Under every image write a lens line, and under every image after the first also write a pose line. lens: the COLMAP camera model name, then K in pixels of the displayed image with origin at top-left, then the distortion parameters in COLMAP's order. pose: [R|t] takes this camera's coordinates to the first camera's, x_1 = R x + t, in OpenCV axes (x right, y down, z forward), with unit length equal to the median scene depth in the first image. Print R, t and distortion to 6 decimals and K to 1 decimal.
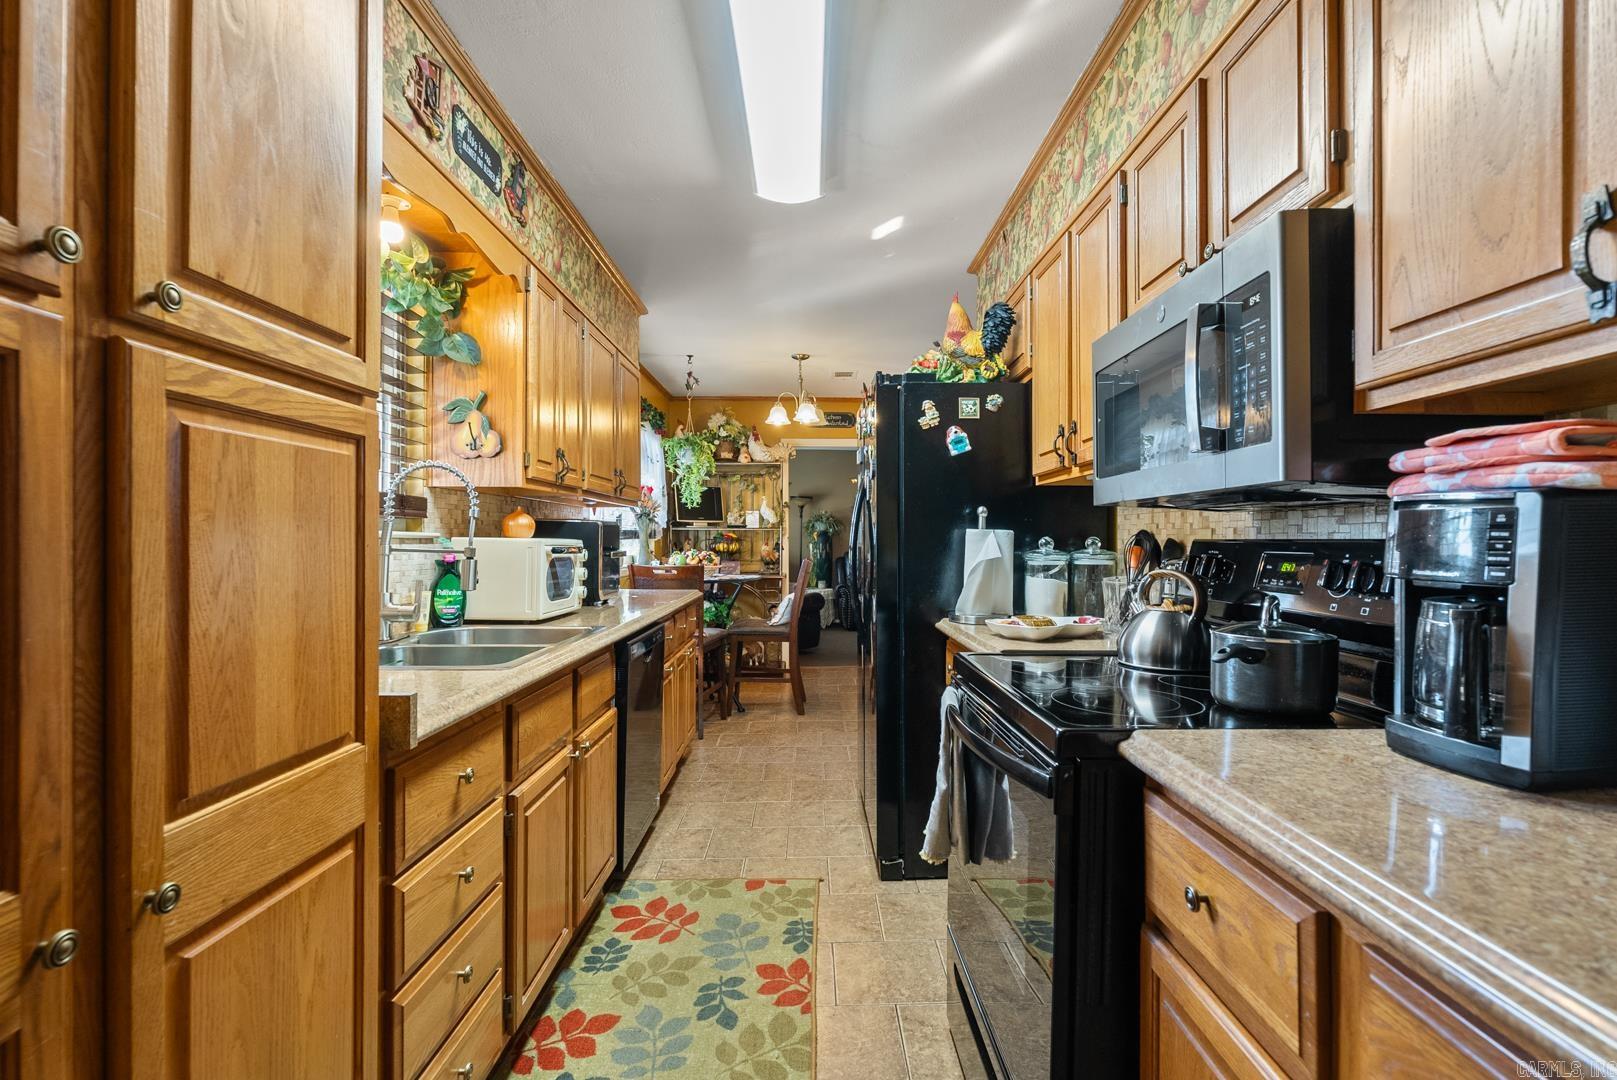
lens RADIAL K [[729.3, 0, 805.2], [0, 729.3, 537.9], [0, 0, 1]] dist [-0.010153, 0.002017]
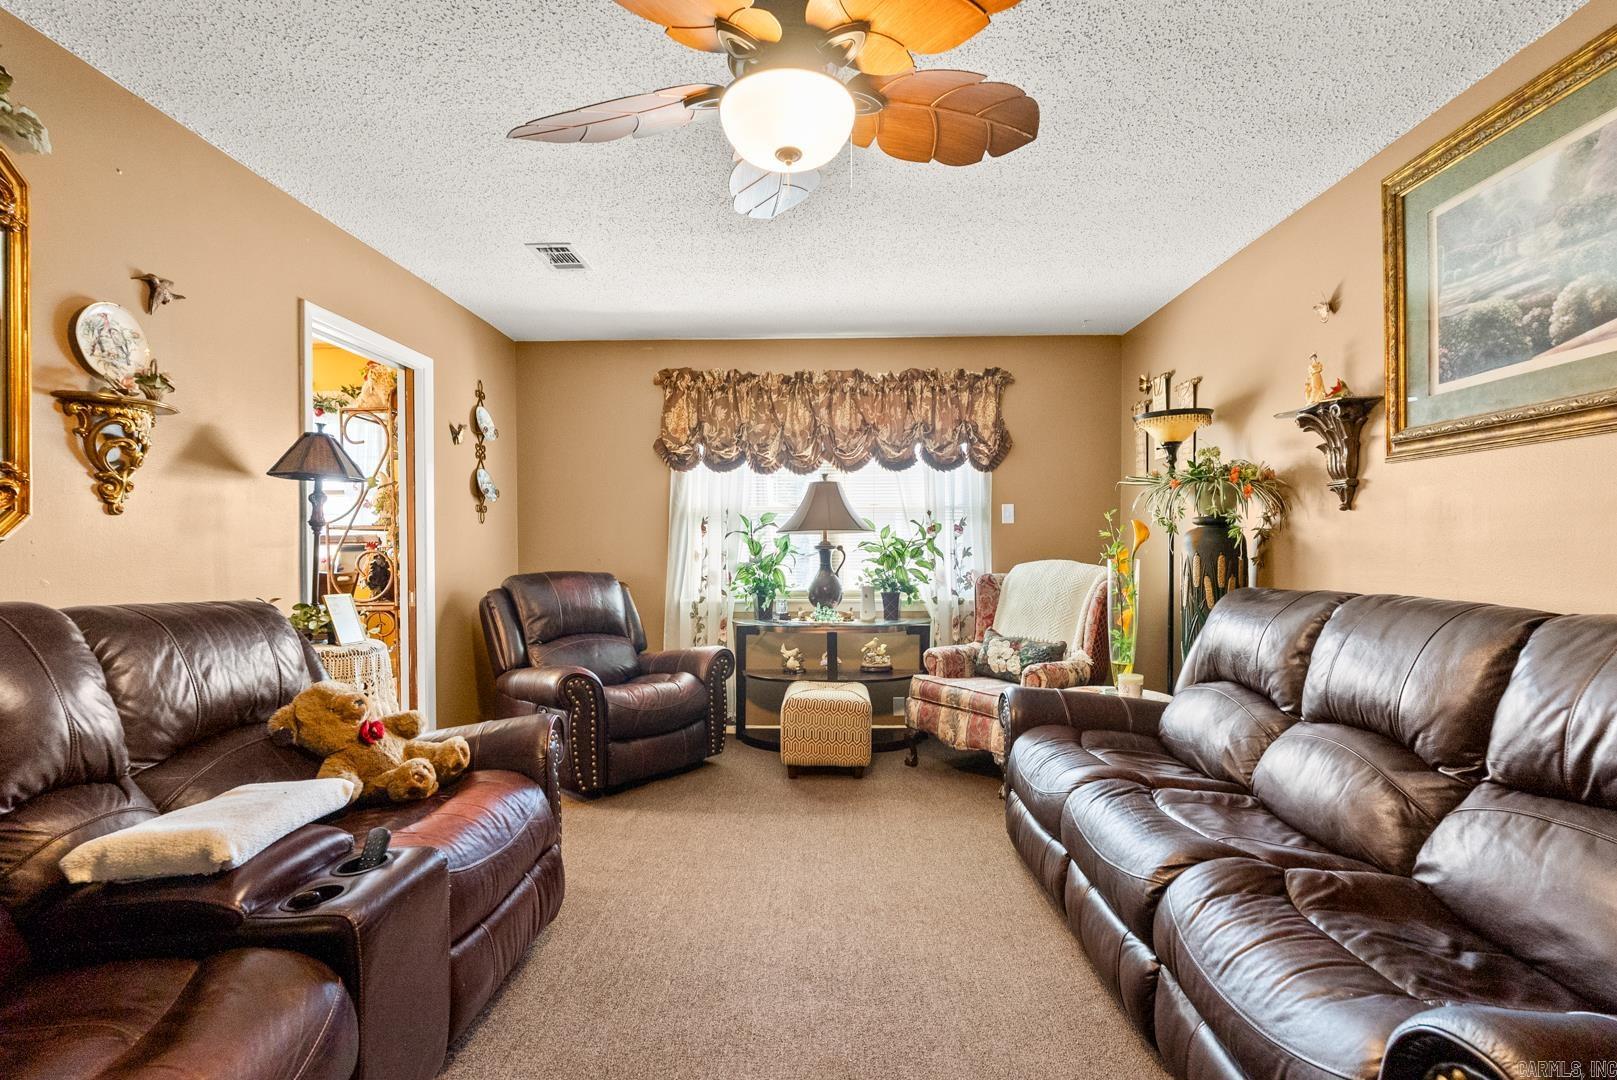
lens RADIAL K [[729.3, 0, 810.1], [0, 729.3, 541.3], [0, 0, 1]] dist [-0.010153, 0.002017]
pose [[-0.019717, -0.010677, -0.999749, 0.525490], [0.001163, 0.999942, -0.010702, 0.007161], [0.999805, -0.001374, -0.019703, 1.350771]]
